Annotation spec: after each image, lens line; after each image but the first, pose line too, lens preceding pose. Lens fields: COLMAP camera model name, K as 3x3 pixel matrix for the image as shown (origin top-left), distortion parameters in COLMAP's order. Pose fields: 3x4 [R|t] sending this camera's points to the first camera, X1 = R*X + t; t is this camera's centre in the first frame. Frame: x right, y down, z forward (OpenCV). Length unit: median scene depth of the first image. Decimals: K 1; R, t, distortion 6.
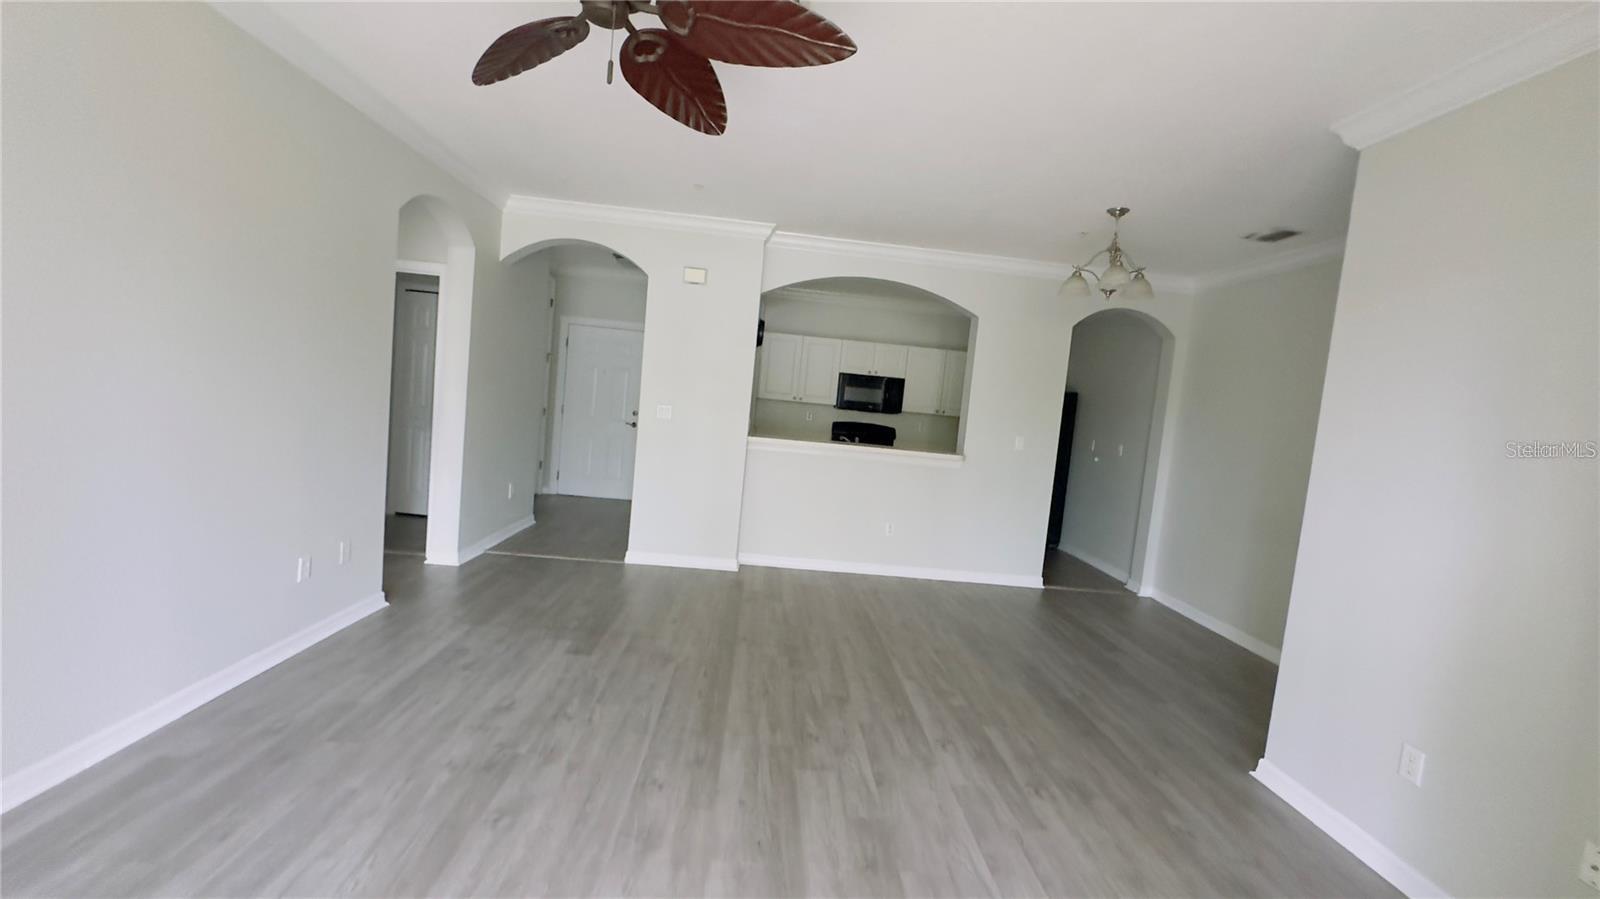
lens RADIAL K [[639.9, 0, 800.0], [0, 639.9, 449.5], [0, 0, 1]] dist [-0.003155, -0.000412]
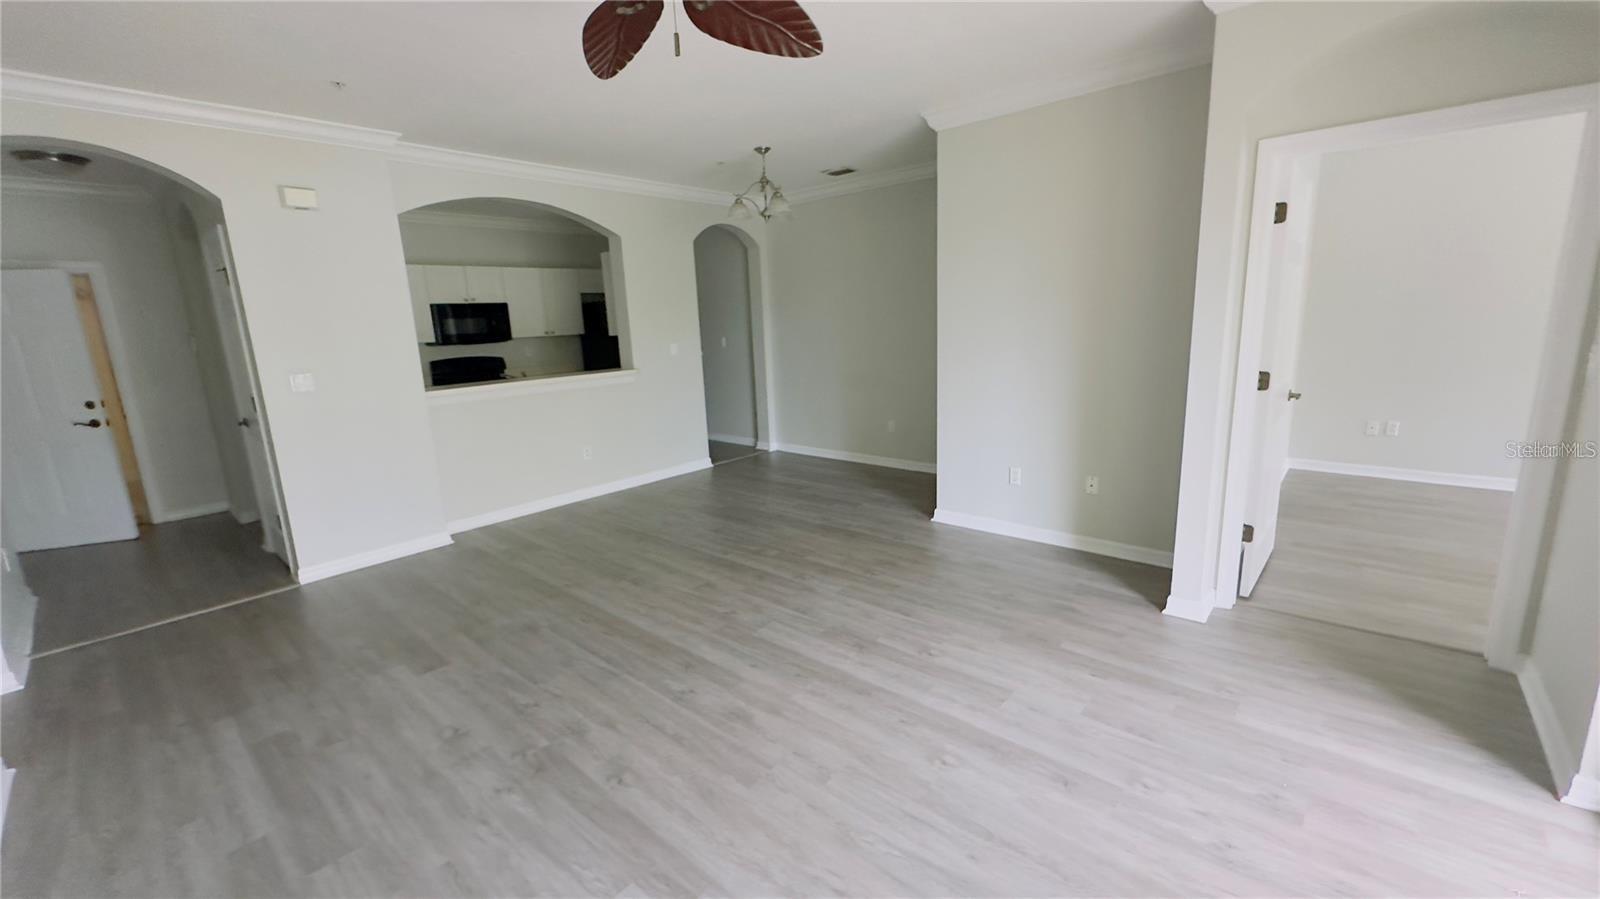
lens RADIAL K [[639.9, 0, 800.0], [0, 639.9, 449.5], [0, 0, 1]] dist [-0.003155, -0.000412]
pose [[0.690521, -0.265653, 0.672762, -0.495779], [0.164198, 0.963402, 0.211886, -0.067476], [-0.704429, -0.035846, 0.708869, 0.045792]]
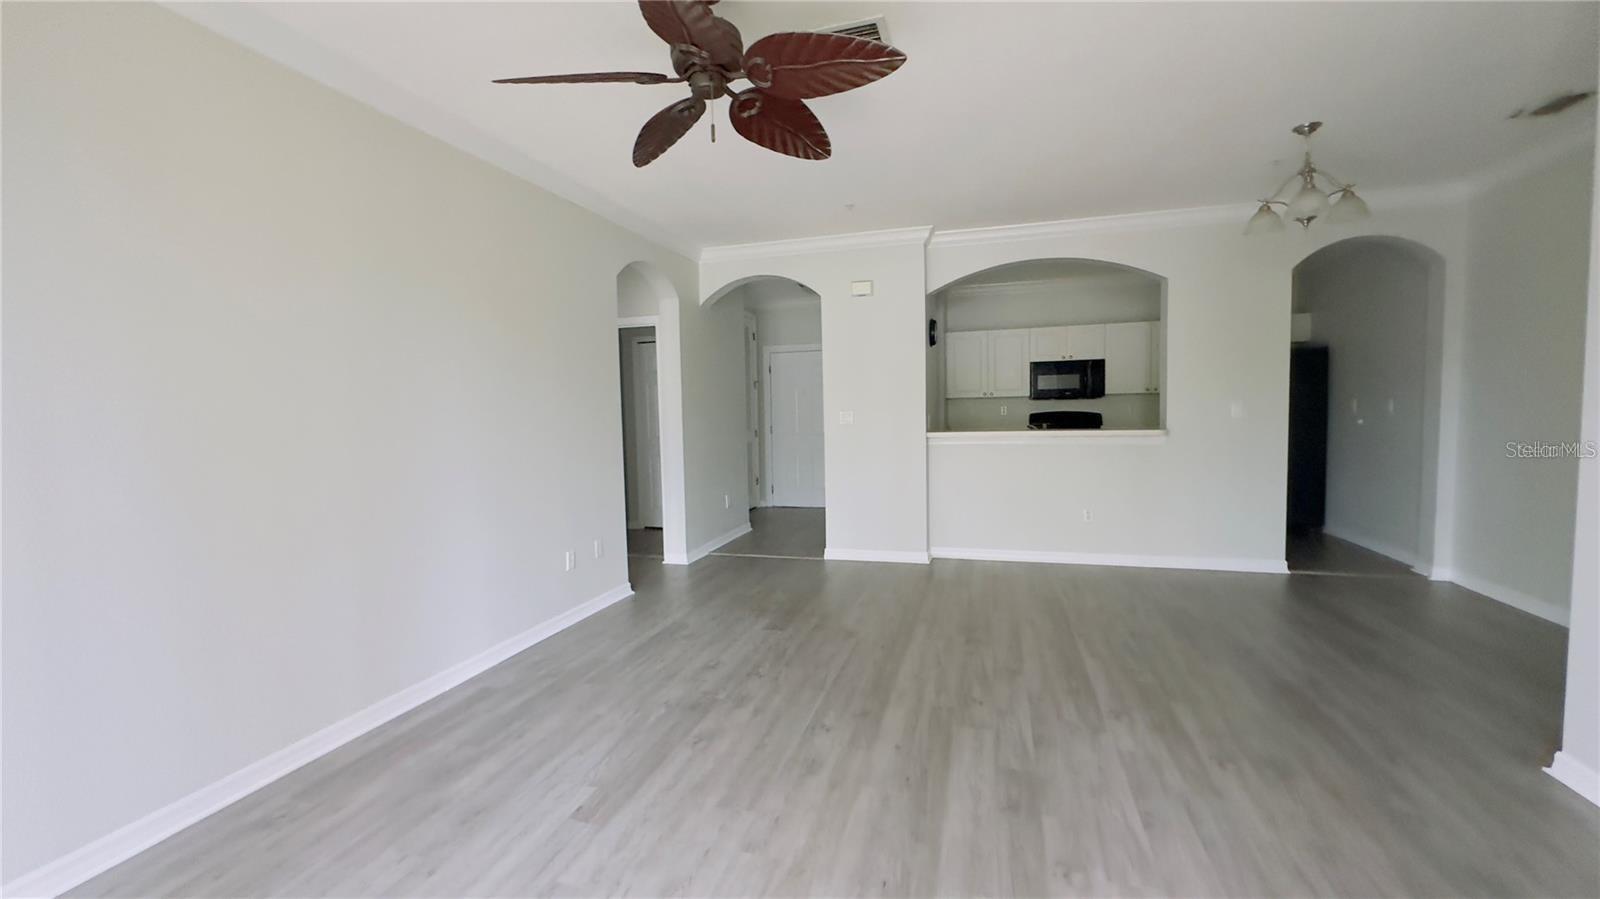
lens RADIAL K [[639.9, 0, 800.0], [0, 639.9, 449.5], [0, 0, 1]] dist [-0.003155, -0.000412]
pose [[0.935763, -0.093423, -0.340030, 0.113544], [0.083973, 0.995564, -0.042438, 0.050072], [0.342486, 0.011159, 0.939457, -0.061723]]
